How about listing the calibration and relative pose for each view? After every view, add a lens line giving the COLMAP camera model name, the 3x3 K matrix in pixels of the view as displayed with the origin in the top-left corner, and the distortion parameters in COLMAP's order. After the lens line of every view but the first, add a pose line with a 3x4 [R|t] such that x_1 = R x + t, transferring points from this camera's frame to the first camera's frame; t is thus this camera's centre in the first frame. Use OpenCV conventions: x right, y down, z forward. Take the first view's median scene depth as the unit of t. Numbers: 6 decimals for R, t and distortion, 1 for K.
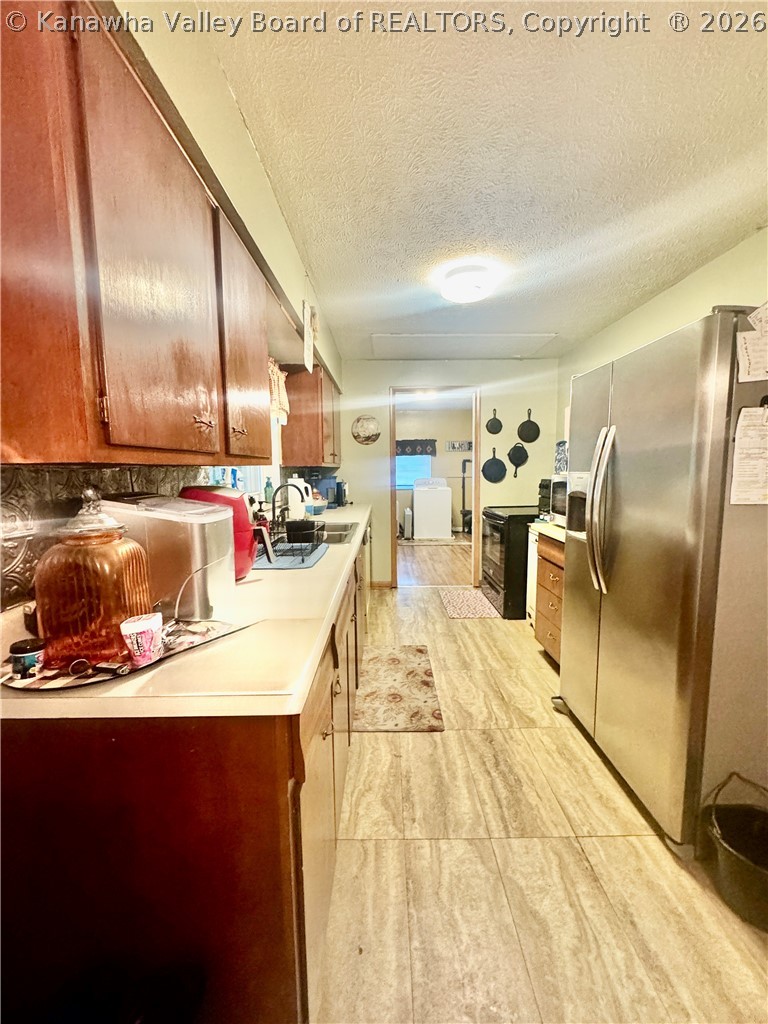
lens RADIAL K [[422.1, 0, 385.2], [0, 422.1, 514.1], [0, 0, 1]] dist [-0.000598, -0.000446]
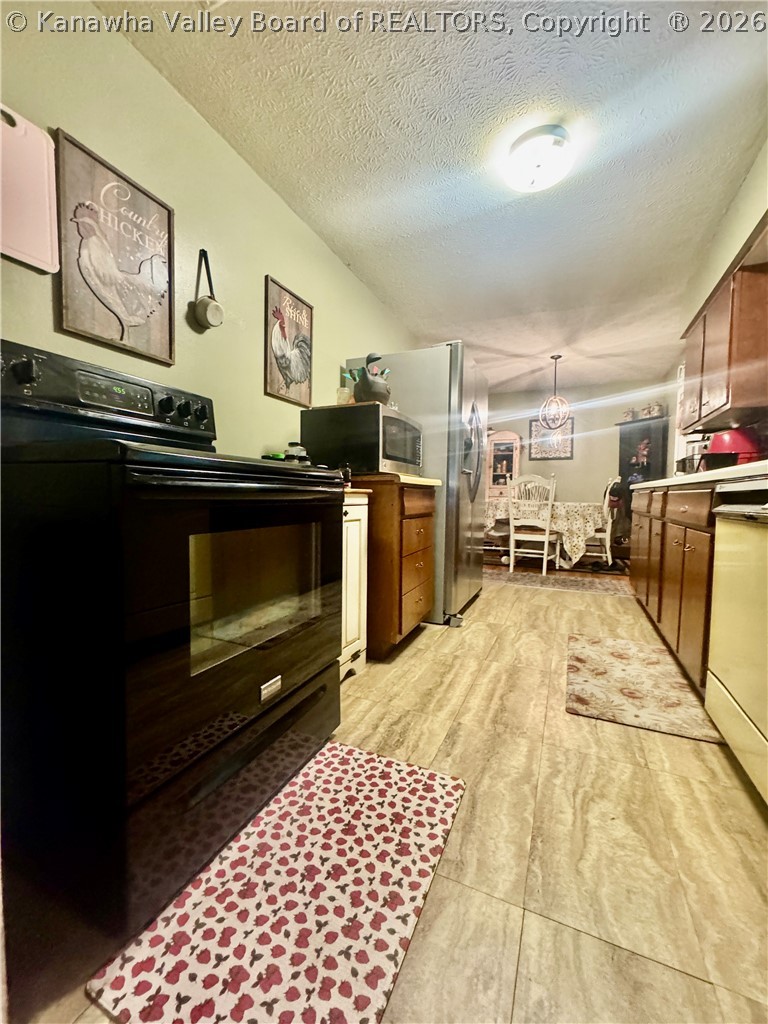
lens RADIAL K [[422.1, 0, 385.2], [0, 422.1, 514.1], [0, 0, 1]] dist [-0.000598, -0.000446]
pose [[-0.916361, -0.024474, 0.399604, 0.117414], [0.036178, 0.988984, 0.143534, -0.011110], [-0.398715, 0.145986, -0.905381, 1.781178]]
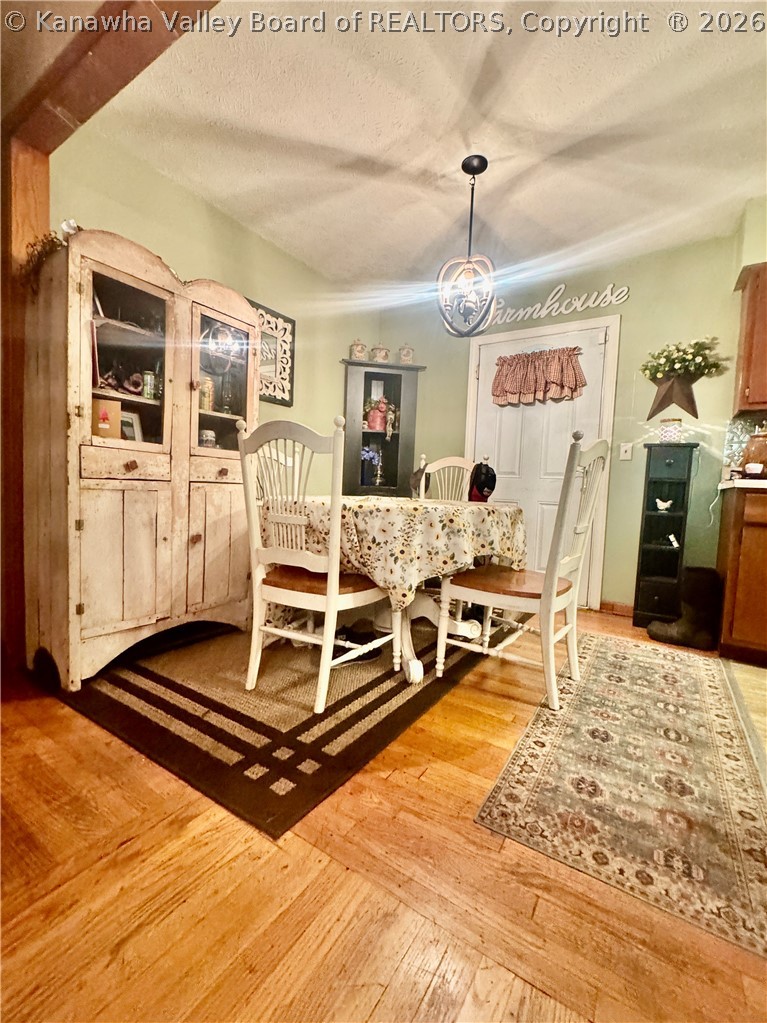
lens RADIAL K [[421.7, 0, 384.7], [0, 421.7, 513.6], [0, 0, 1]] dist [-0.000598, -0.000446]
pose [[-0.530153, 0.046795, -0.846610, 0.955436], [-0.131702, 0.981813, 0.136741, 0.153443], [0.837611, 0.183994, -0.514348, 0.142756]]
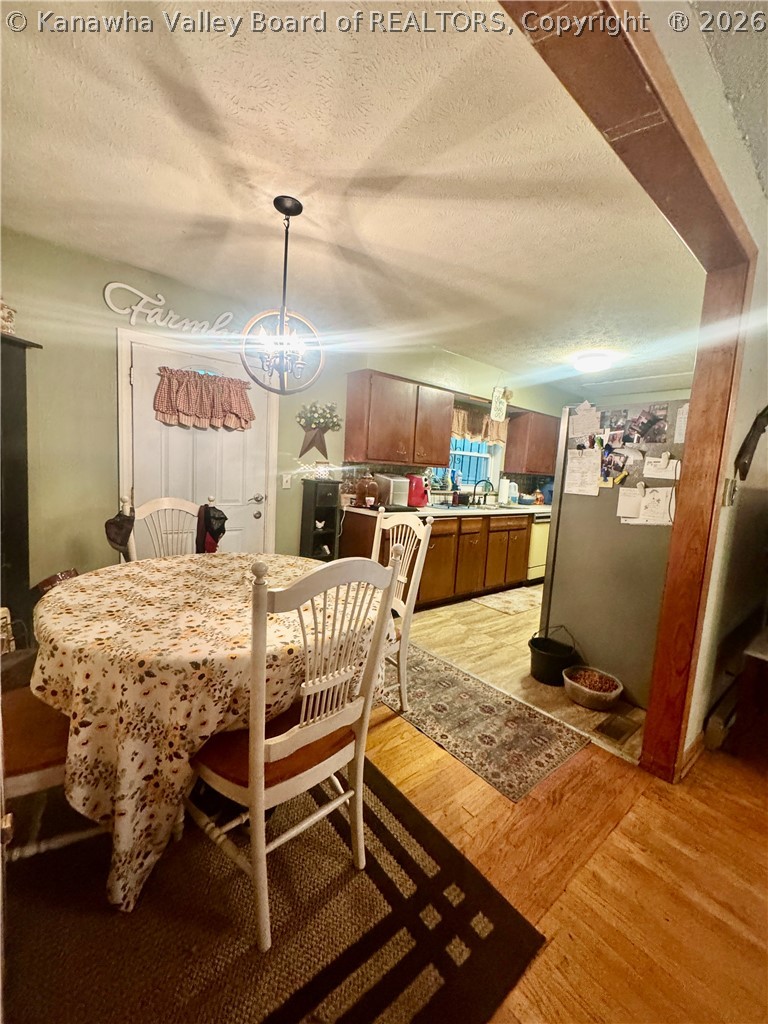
lens RADIAL K [[406.6, 0, 376.5], [0, 406.6, 515.9], [0, 0, 1]] dist [-0.001540, -0.000509]
pose [[0.626222, 0.133894, -0.768061, 0.864280], [-0.150502, 0.987374, 0.049418, 0.064238], [0.764980, 0.084648, 0.638467, -0.509182]]
